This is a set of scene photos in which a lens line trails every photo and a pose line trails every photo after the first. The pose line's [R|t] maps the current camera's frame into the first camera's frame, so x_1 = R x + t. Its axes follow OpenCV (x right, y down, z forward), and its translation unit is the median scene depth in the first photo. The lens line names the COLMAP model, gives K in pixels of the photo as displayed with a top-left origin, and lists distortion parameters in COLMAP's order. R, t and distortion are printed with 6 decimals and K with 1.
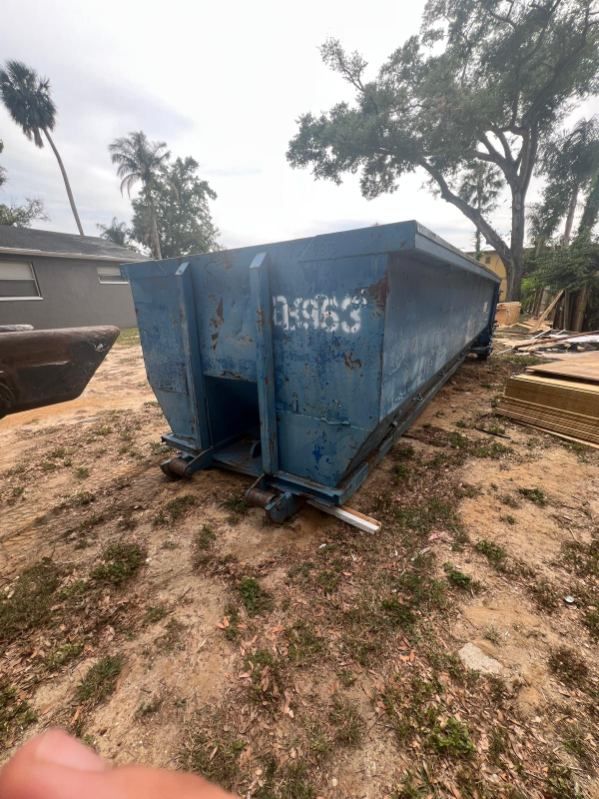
lens RADIAL K [[308.3, 0, 302.7], [0, 308.3, 393.8], [0, 0, 1]] dist [-0.000462, -0.000024]
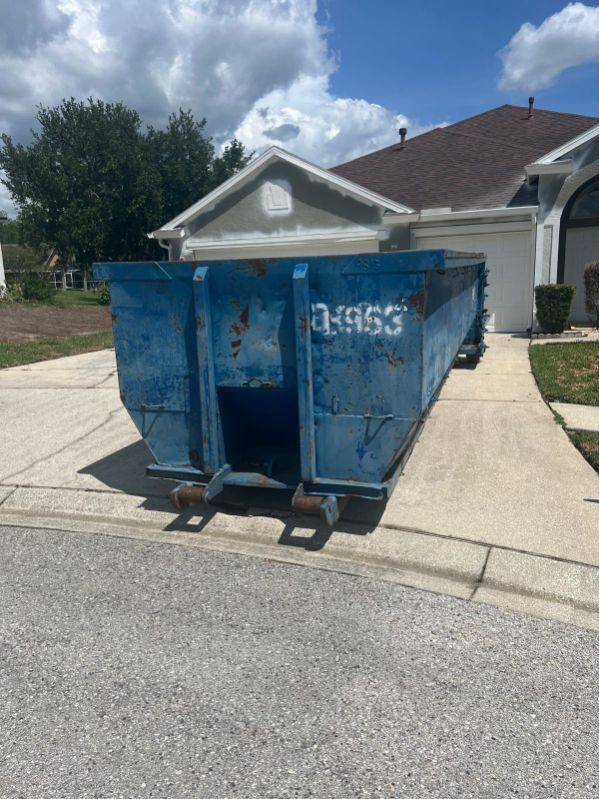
lens RADIAL K [[603.3, 0, 284.3], [0, 603.3, 402.5], [0, 0, 1]] dist [0.156046, -0.267747]
pose [[0.966467, -0.063987, 0.248692, -0.716489], [0.083619, 0.994093, -0.069185, 0.155502], [-0.242796, 0.087660, 0.966108, -0.944631]]
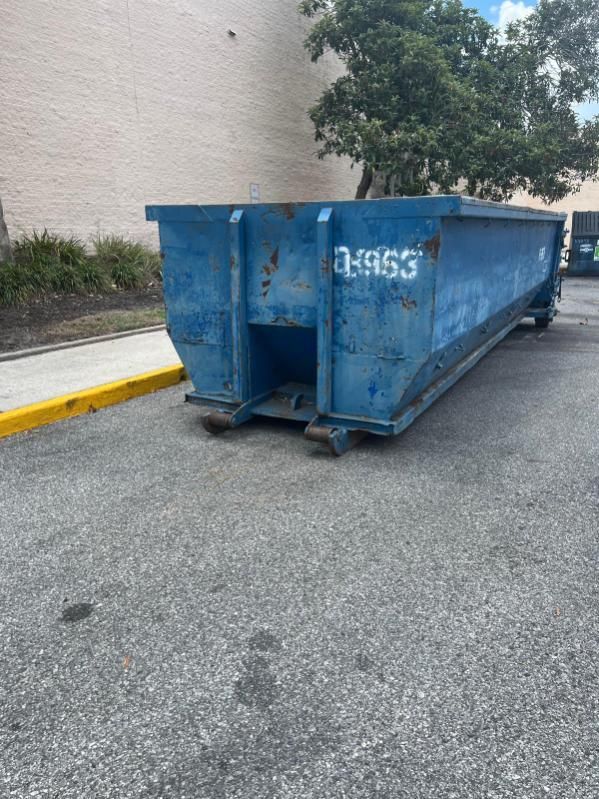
lens RADIAL K [[603.3, 0, 284.3], [0, 603.3, 402.5], [0, 0, 1]] dist [0.156046, -0.267747]
pose [[0.995507, -0.006895, 0.094437, -0.486832], [0.009067, 0.999704, -0.022591, 0.295388], [-0.094253, 0.023346, 0.995275, -1.161256]]
